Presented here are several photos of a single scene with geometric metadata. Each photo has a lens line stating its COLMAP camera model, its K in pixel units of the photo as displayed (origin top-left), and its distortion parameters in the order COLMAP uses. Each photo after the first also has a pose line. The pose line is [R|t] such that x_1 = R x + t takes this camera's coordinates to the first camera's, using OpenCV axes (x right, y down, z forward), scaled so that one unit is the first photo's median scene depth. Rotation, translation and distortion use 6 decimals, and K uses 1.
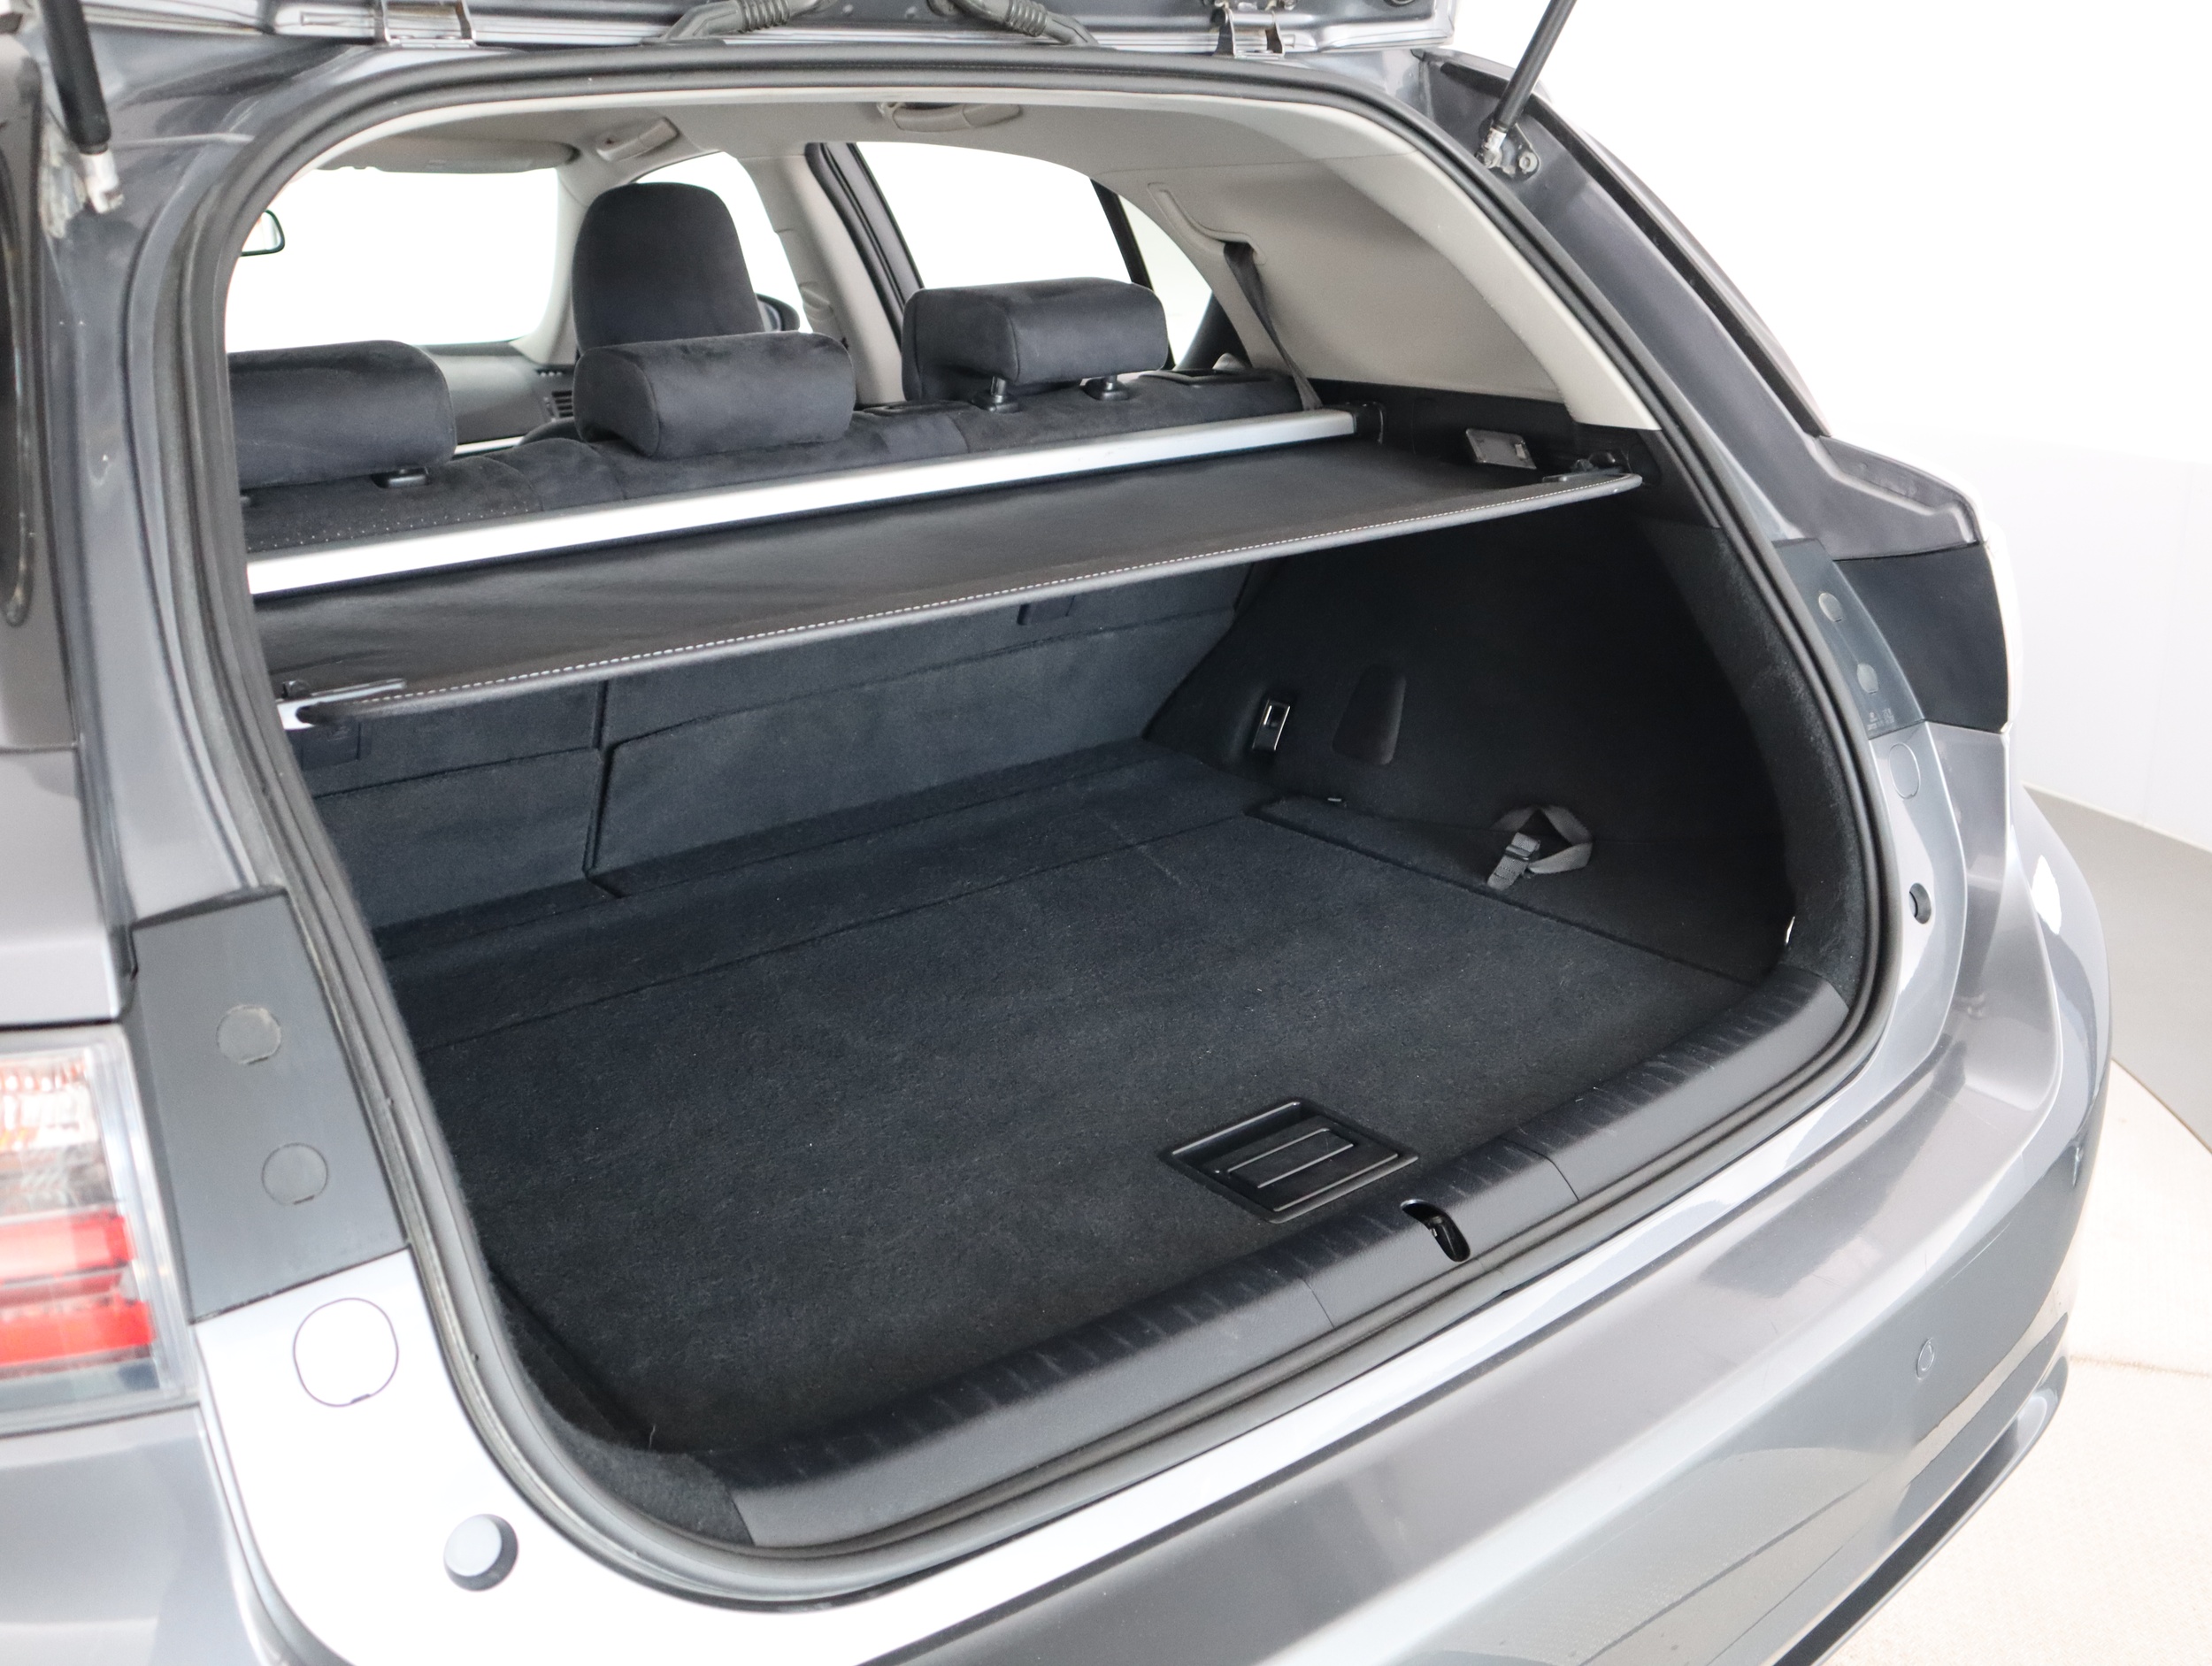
lens RADIAL K [[1901.1, 0, 1106.0], [0, 1901.1, 833.0], [0, 0, 1]] dist [-0.078403, 0.055822]
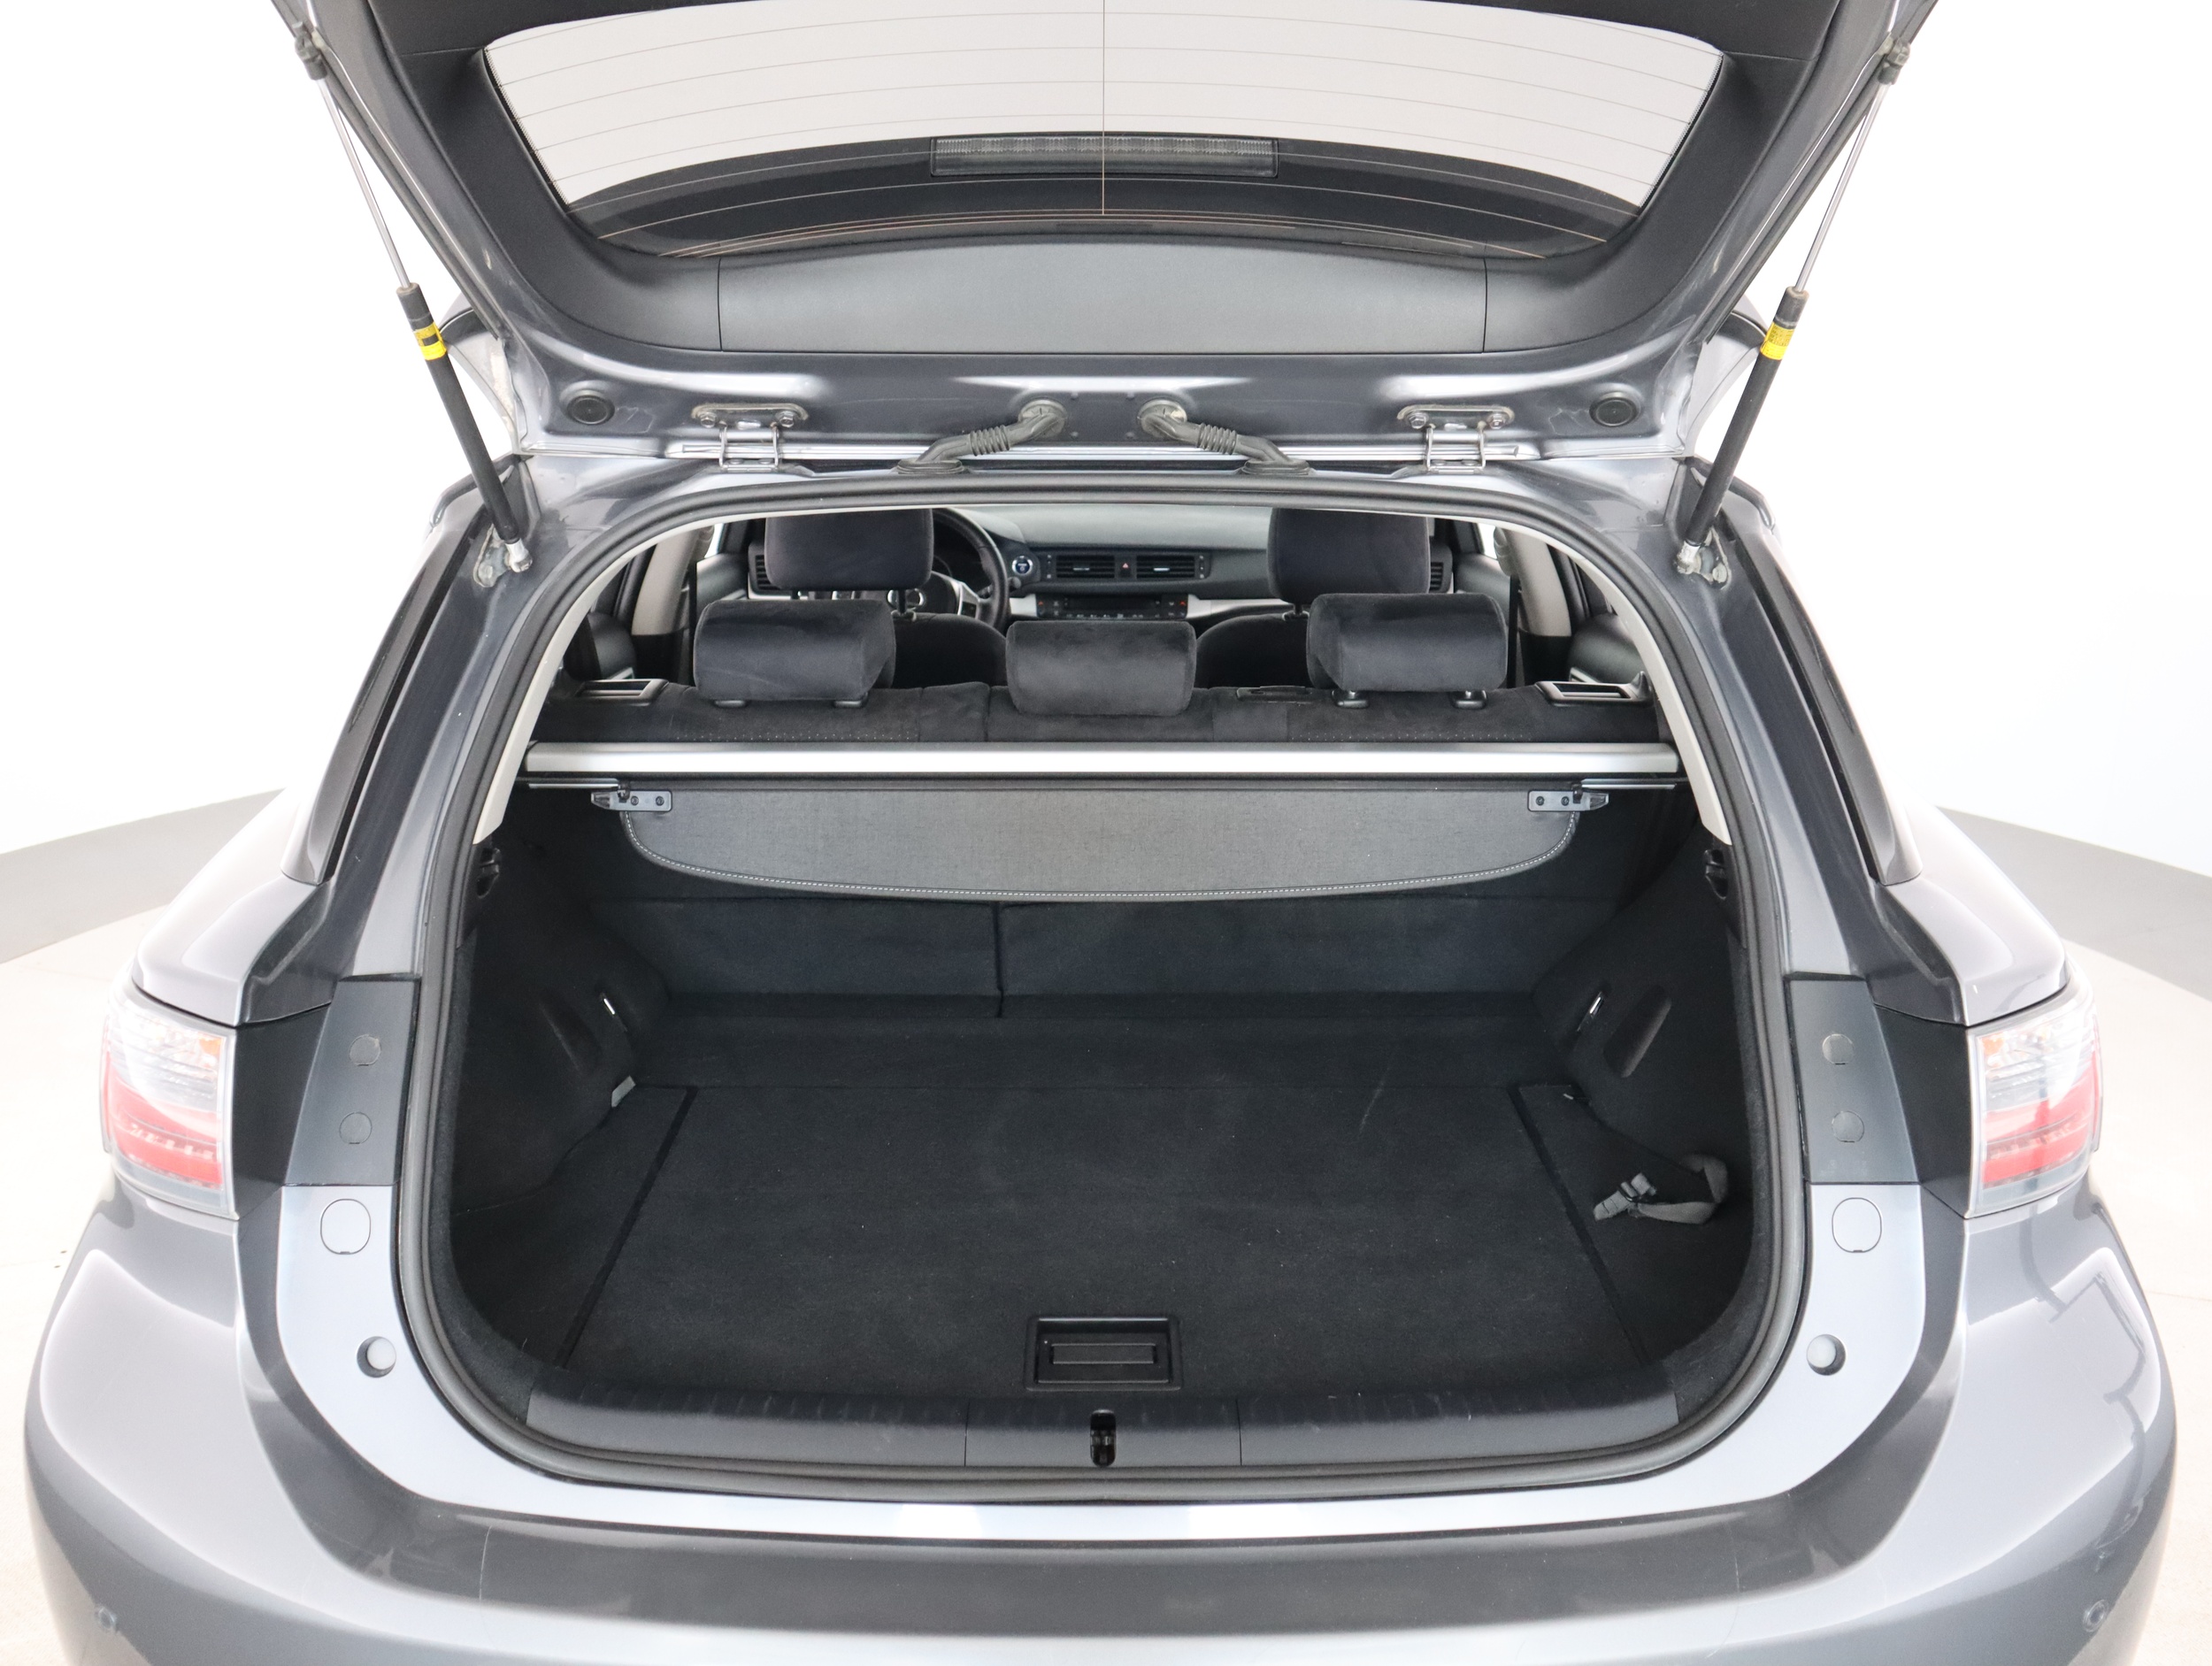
lens RADIAL K [[1901.1, 0, 1106.0], [0, 1901.1, 833.0], [0, 0, 1]] dist [-0.078403, 0.055822]
pose [[0.791132, 0.203382, -0.576841, 0.689880], [-0.222431, 0.974191, 0.038418, -0.201371], [0.569767, 0.097913, 0.815953, -0.080628]]
